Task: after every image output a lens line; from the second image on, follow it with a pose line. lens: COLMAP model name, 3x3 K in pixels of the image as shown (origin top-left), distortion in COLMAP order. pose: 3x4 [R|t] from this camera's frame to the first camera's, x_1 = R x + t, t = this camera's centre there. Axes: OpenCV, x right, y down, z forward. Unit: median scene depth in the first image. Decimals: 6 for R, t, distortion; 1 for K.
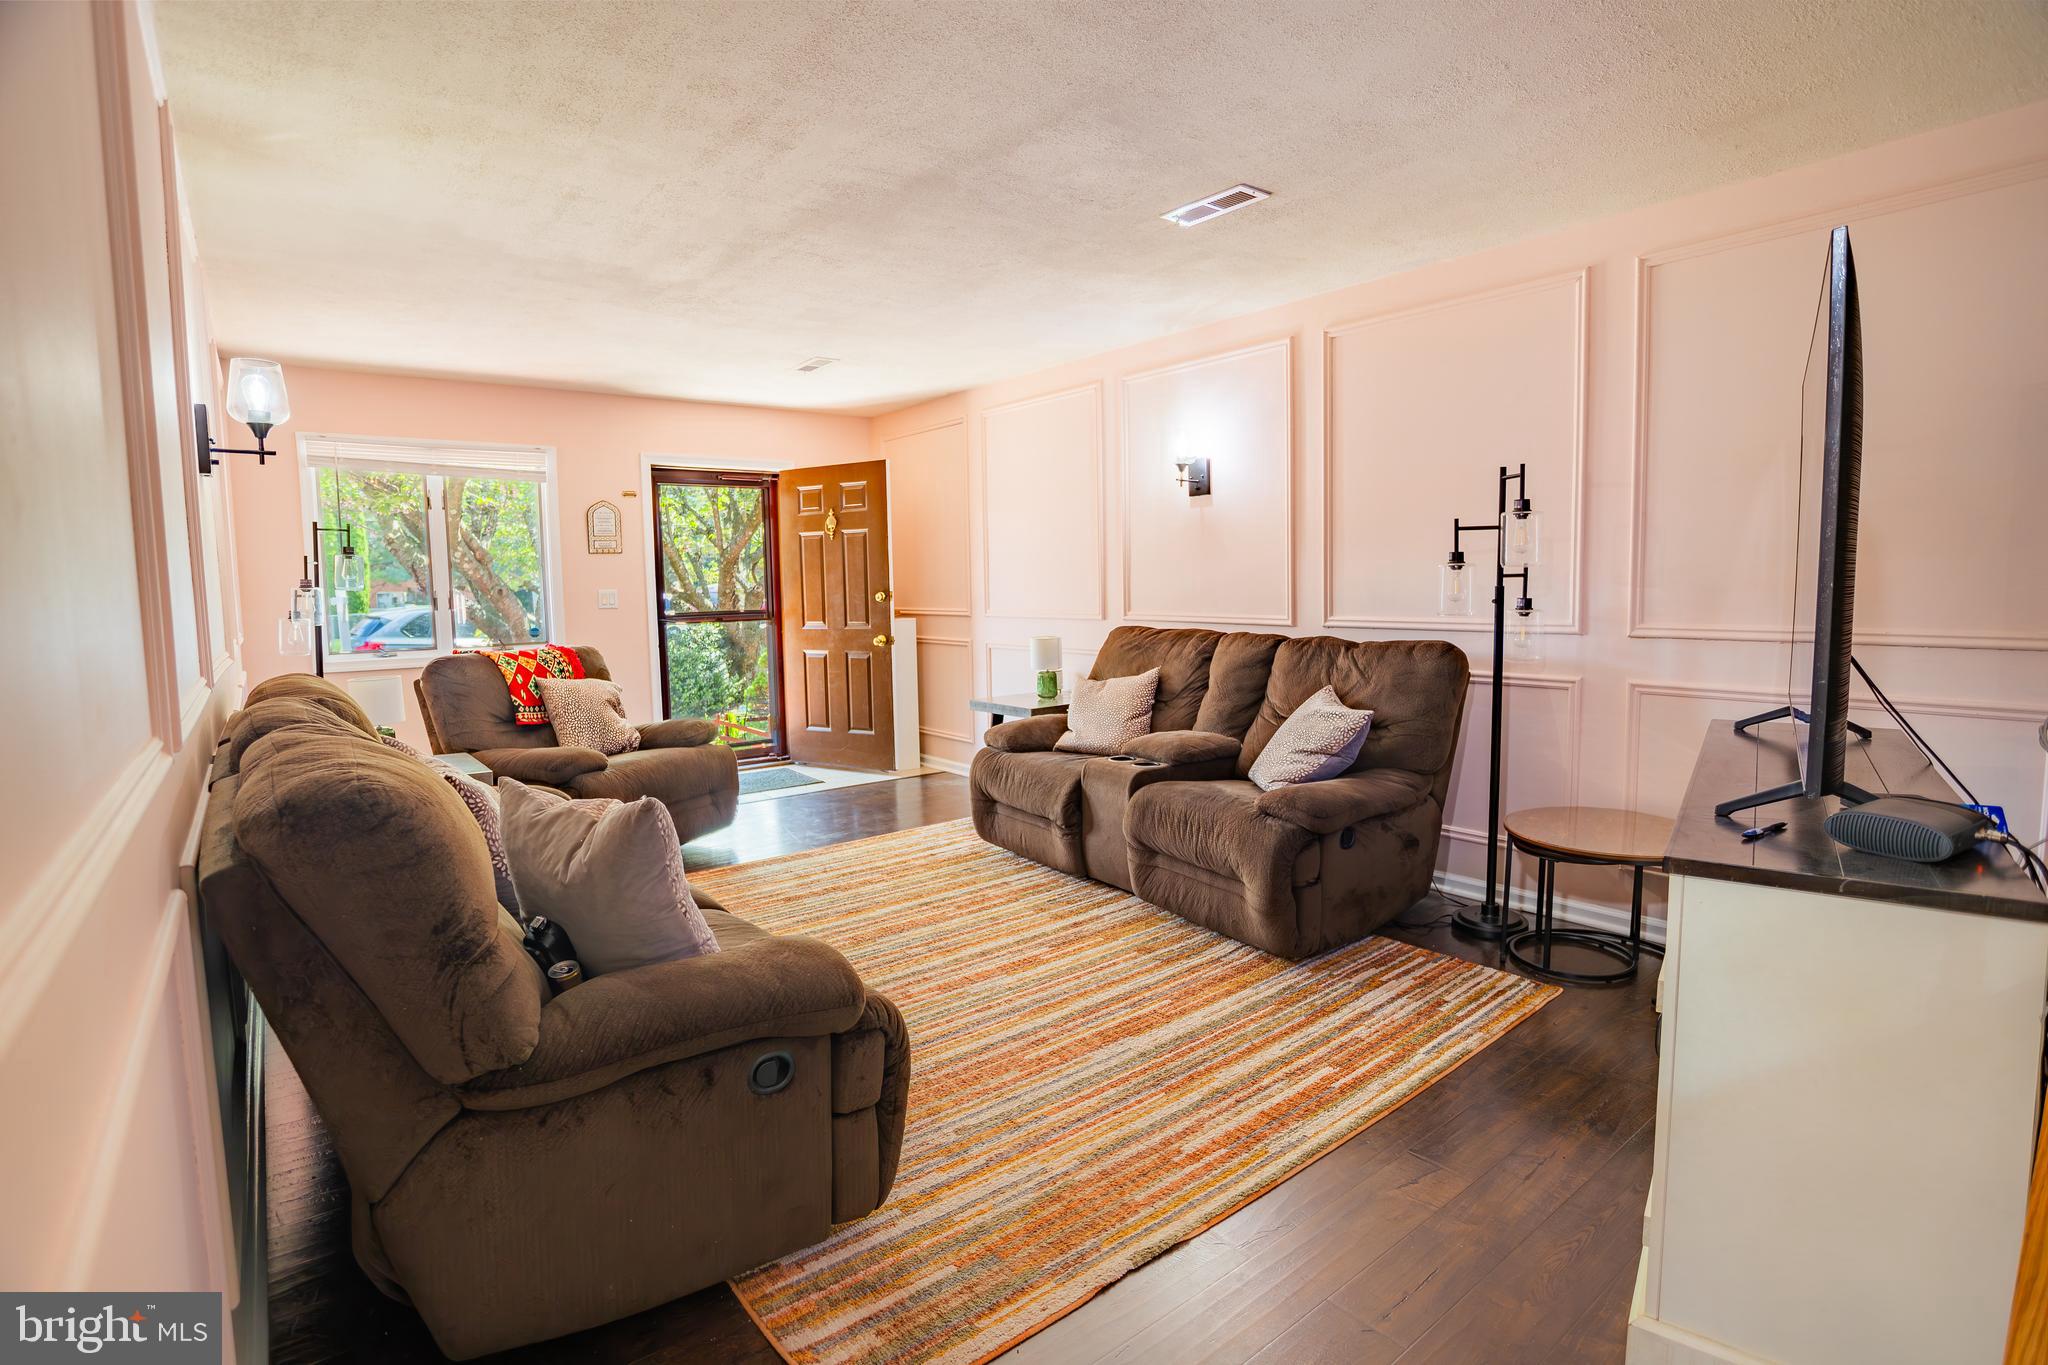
lens RADIAL K [[986.7, 0, 1033.2], [0, 986.7, 674.9], [0, 0, 1]] dist [-0.083174, 0.039040]
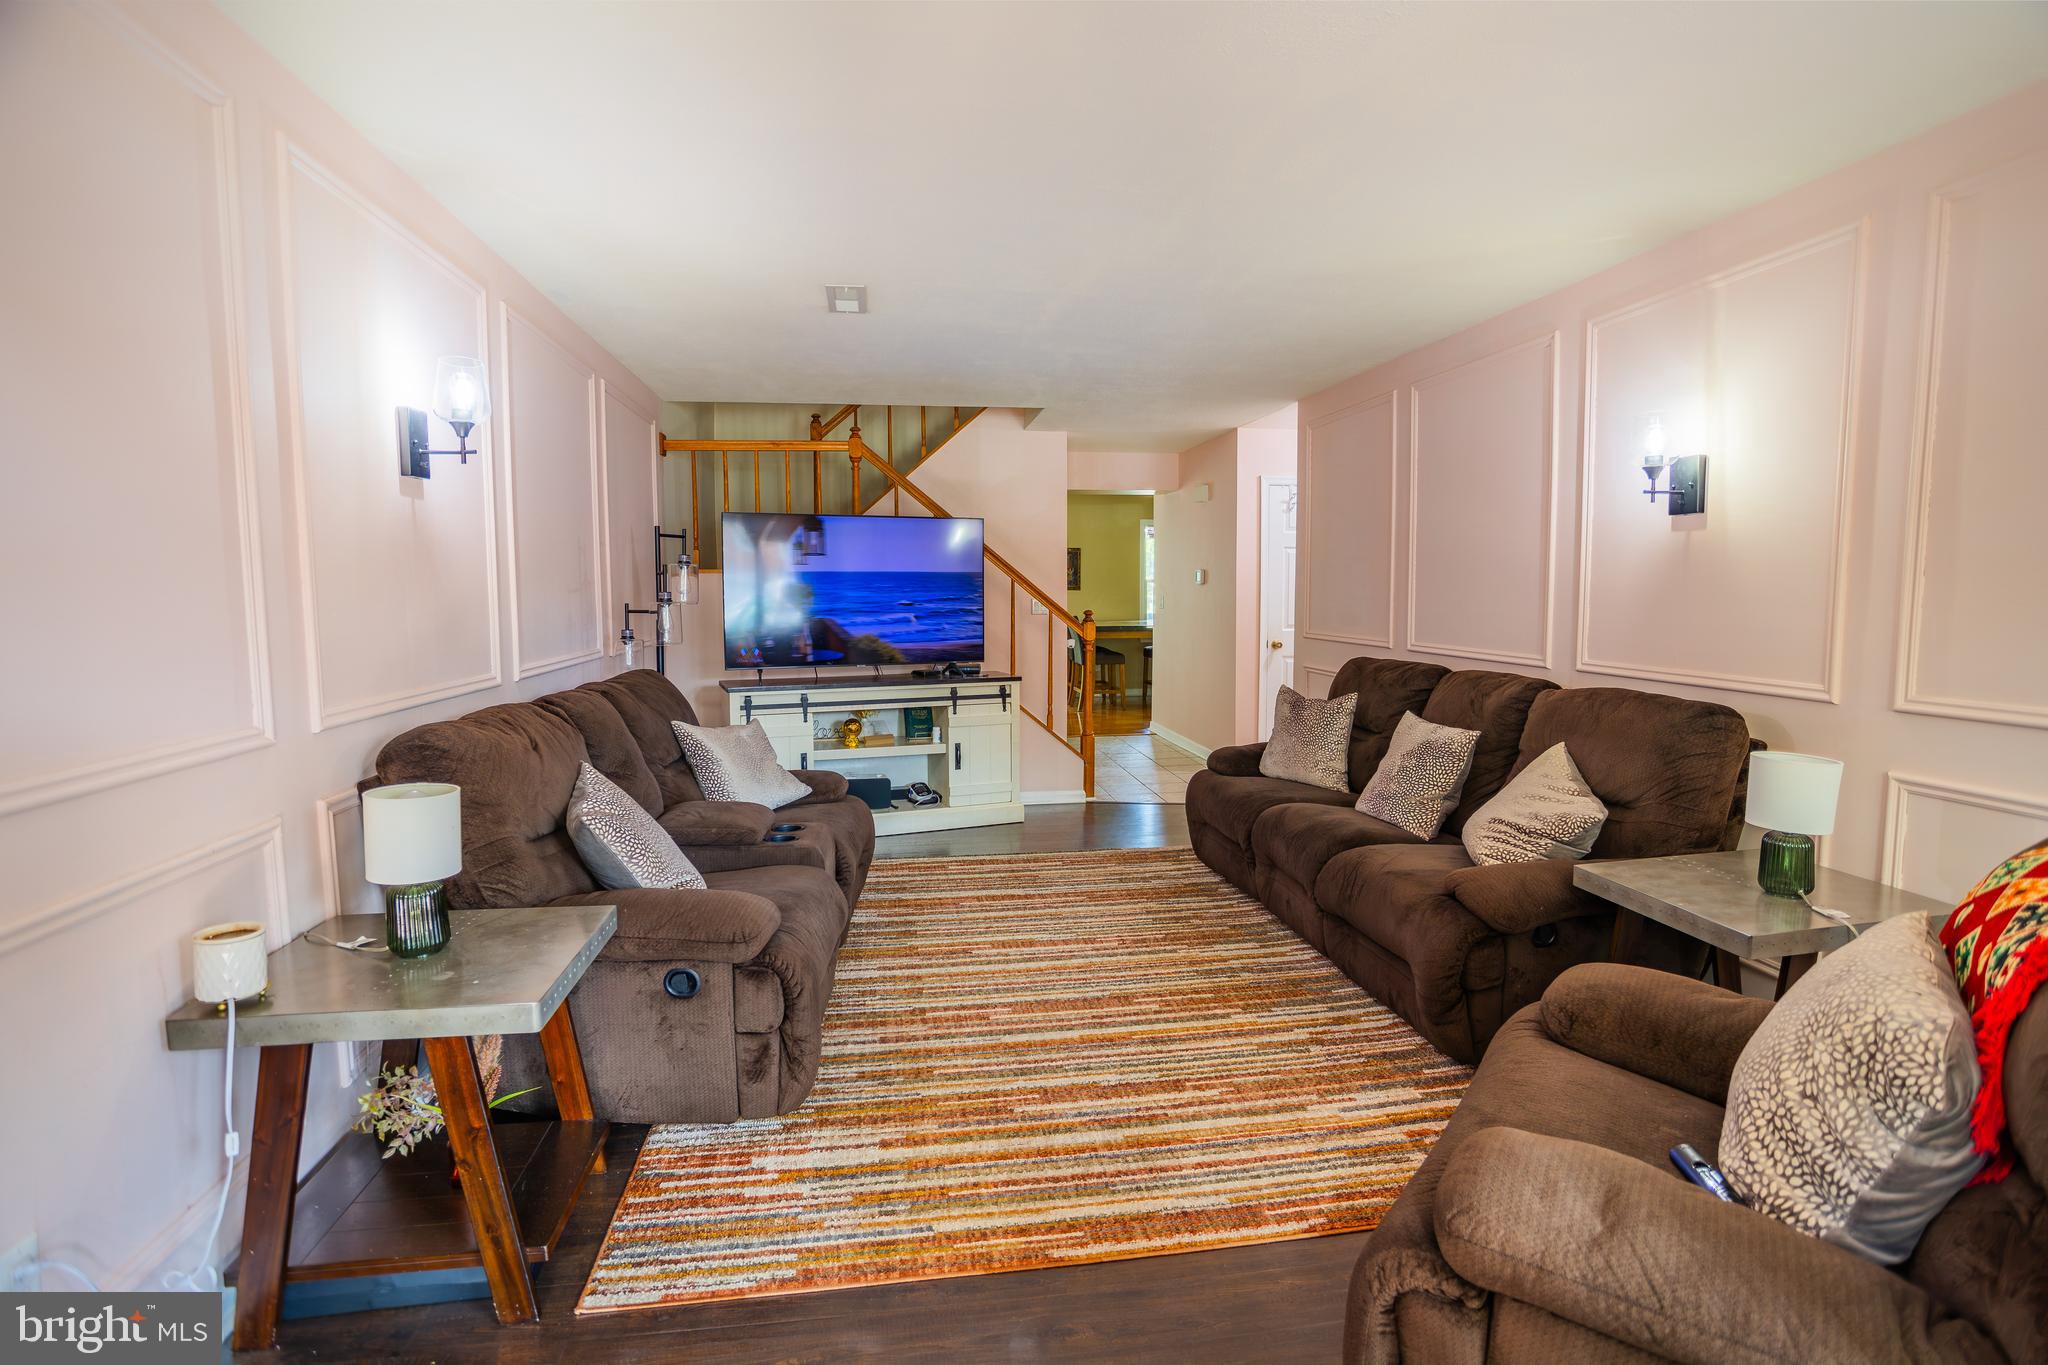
lens RADIAL K [[976.9, 0, 1019.5], [0, 976.9, 666.3], [0, 0, 1]] dist [-0.058658, 0.035931]
pose [[-0.862031, -0.009239, 0.506771, -0.529487], [0.074303, 0.986729, 0.144380, -0.170879], [-0.501379, 0.162115, -0.849904, 1.704884]]
